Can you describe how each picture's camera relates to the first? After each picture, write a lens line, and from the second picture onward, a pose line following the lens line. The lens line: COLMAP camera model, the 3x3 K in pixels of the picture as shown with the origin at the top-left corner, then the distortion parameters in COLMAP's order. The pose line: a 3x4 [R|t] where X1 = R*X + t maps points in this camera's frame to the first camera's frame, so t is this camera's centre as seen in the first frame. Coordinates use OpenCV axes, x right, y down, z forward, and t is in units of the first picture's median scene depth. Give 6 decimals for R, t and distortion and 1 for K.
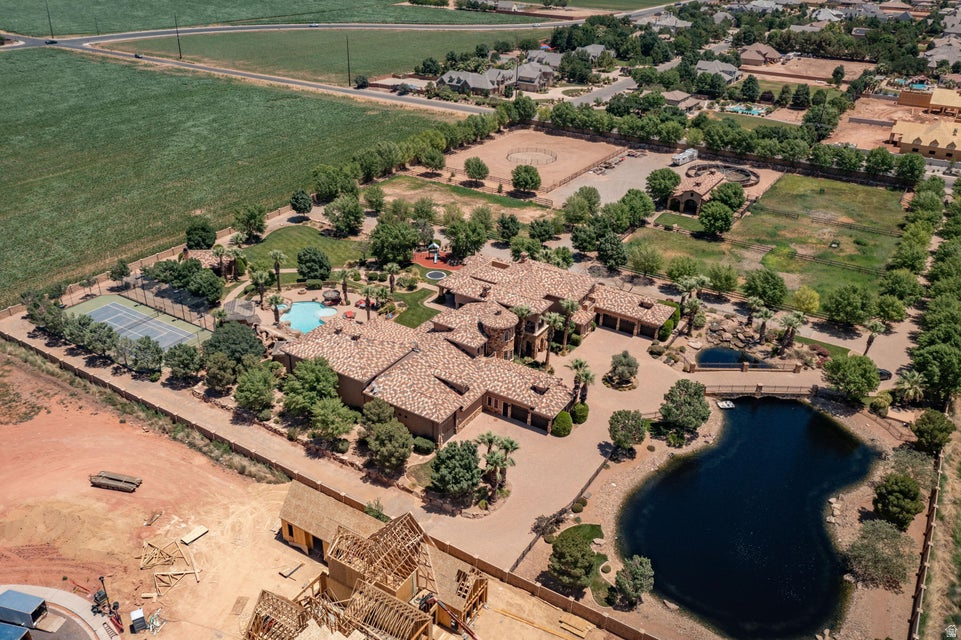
lens RADIAL K [[750.9, 0, 478.1], [0, 750.9, 314.0], [0, 0, 1]] dist [-0.005239, -0.008618]
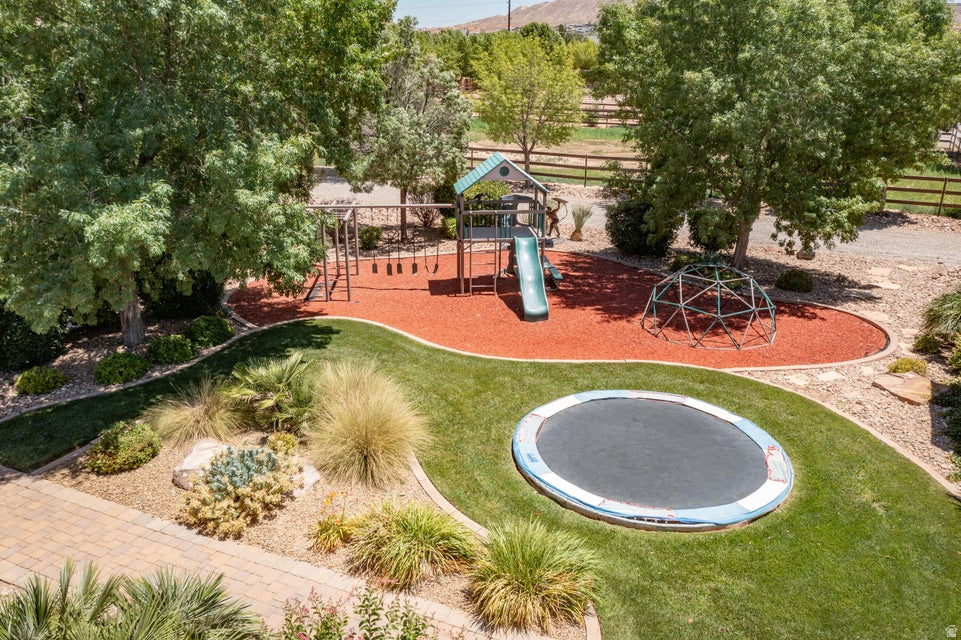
lens RADIAL K [[750.9, 0, 481.5], [0, 750.9, 320.8], [0, 0, 1]] dist [-0.005239, -0.008618]
pose [[0.992276, -0.055746, 0.110820, -0.073358], [0.069434, 0.989879, -0.123771, -0.050919], [-0.102798, 0.130509, 0.986103, 0.834857]]
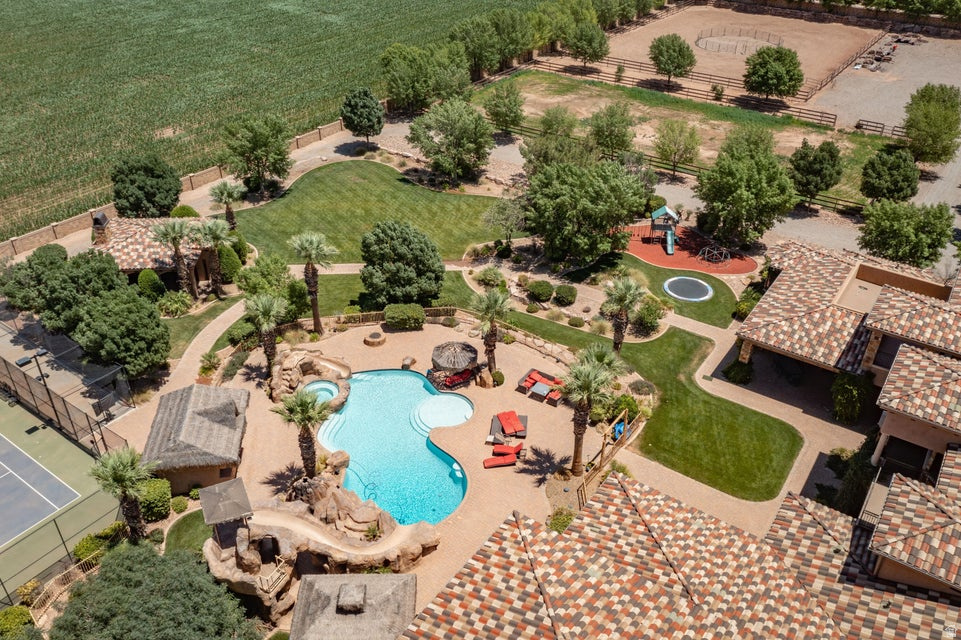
lens RADIAL K [[750.9, 0, 484.2], [0, 750.9, 319.3], [0, 0, 1]] dist [-0.005239, -0.008618]
pose [[0.998505, 0.018563, -0.051403, -0.133759], [-0.013179, 0.994576, 0.103175, -0.069017], [0.053040, -0.102344, 0.993334, 0.522403]]
